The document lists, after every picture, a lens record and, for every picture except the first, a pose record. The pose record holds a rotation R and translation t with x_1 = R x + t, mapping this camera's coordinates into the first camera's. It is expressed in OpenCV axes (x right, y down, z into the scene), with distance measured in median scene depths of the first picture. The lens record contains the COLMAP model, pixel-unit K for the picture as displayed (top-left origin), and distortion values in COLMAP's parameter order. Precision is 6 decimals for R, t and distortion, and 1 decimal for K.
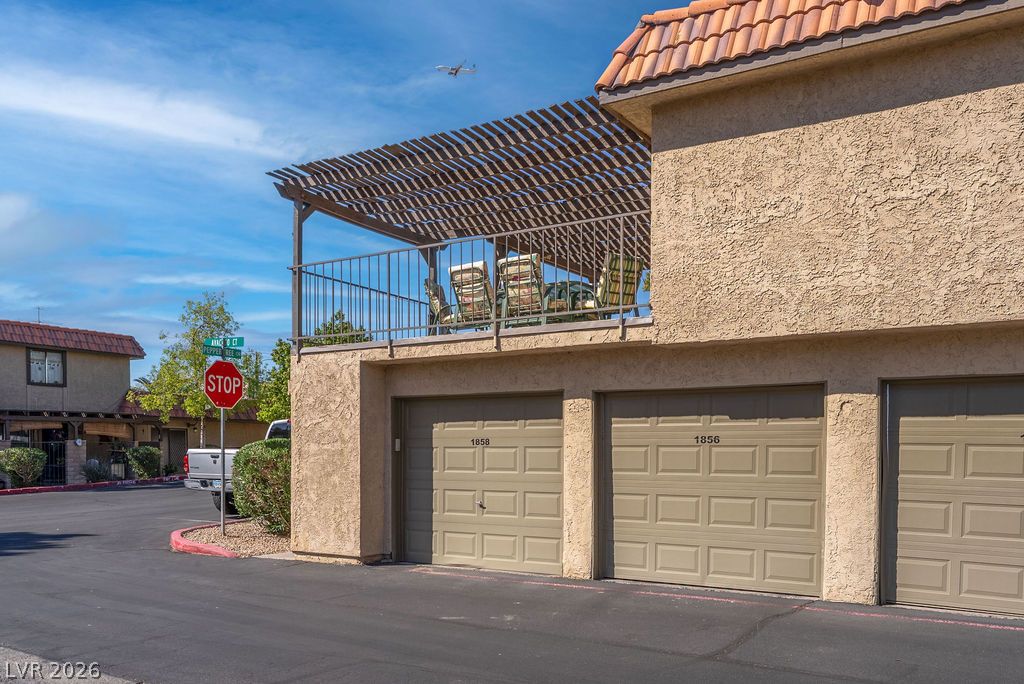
lens RADIAL K [[879.8, 0, 511.7], [0, 879.8, 466.5], [0, 0, 1]] dist [-0.000396, -0.002531]
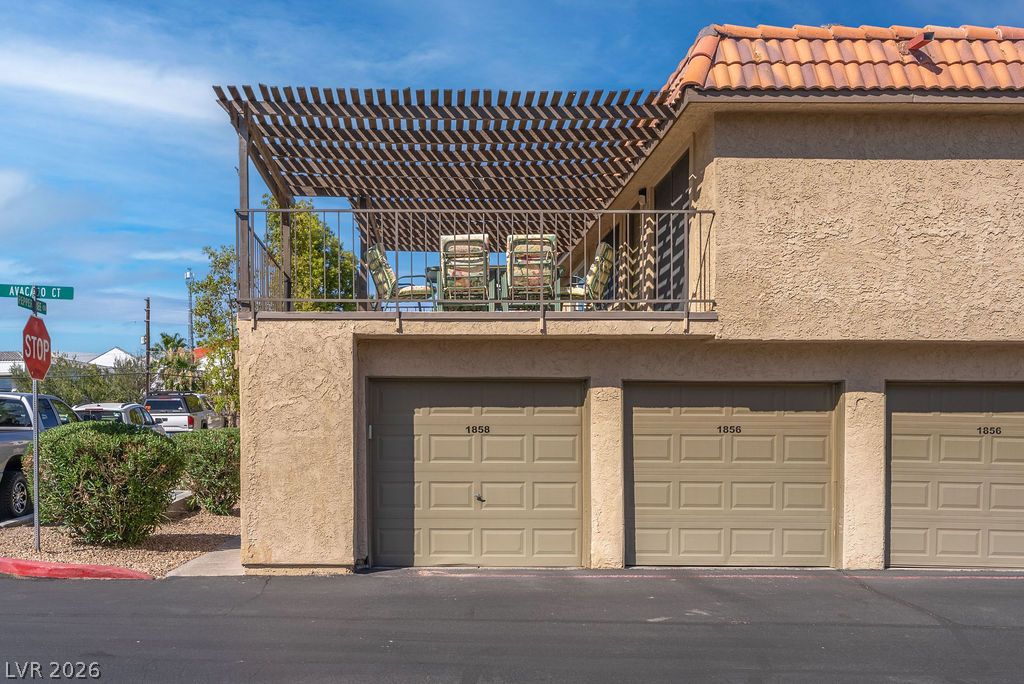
lens RADIAL K [[876.4, 0, 510.5], [0, 876.4, 443.9], [0, 0, 1]] dist [-0.003635, 0.008240]
pose [[0.841003, -0.005114, 0.541006, -0.580597], [0.006601, 0.999978, -0.000808, -0.013713], [-0.540990, 0.004251, 0.841019, 0.240300]]
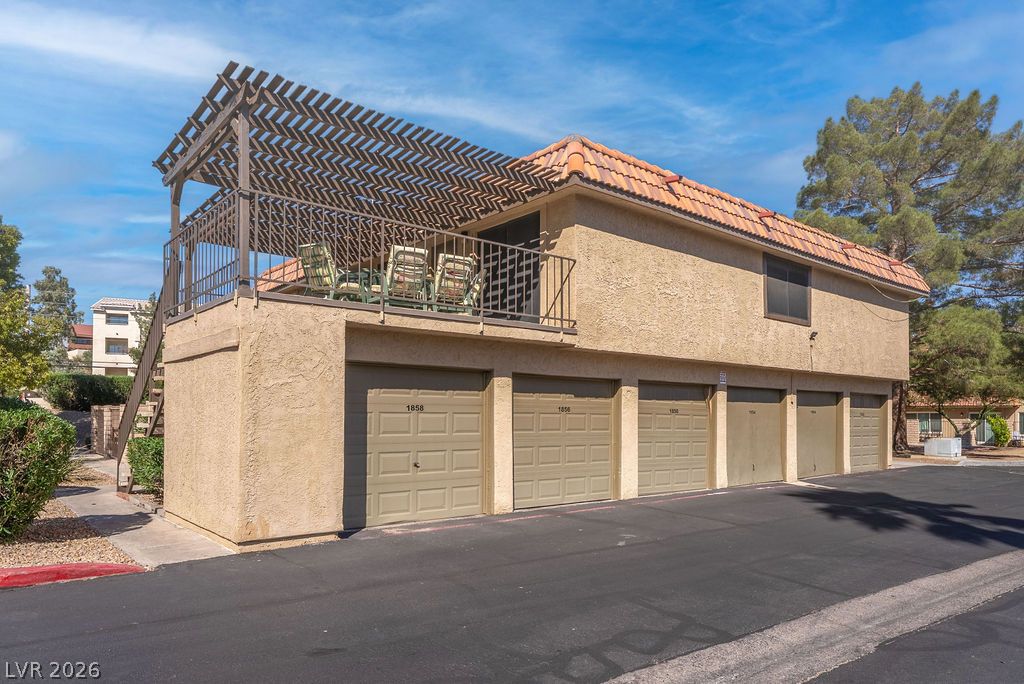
lens RADIAL K [[641.8, 0, 511.2], [0, 641.8, 391.0], [0, 0, 1]] dist [0.002963, 0.000562]
pose [[0.326136, 0.033259, 0.944738, -0.879882], [0.006001, 0.999288, -0.037251, -0.020992], [-0.945304, 0.017818, 0.325704, 0.705309]]
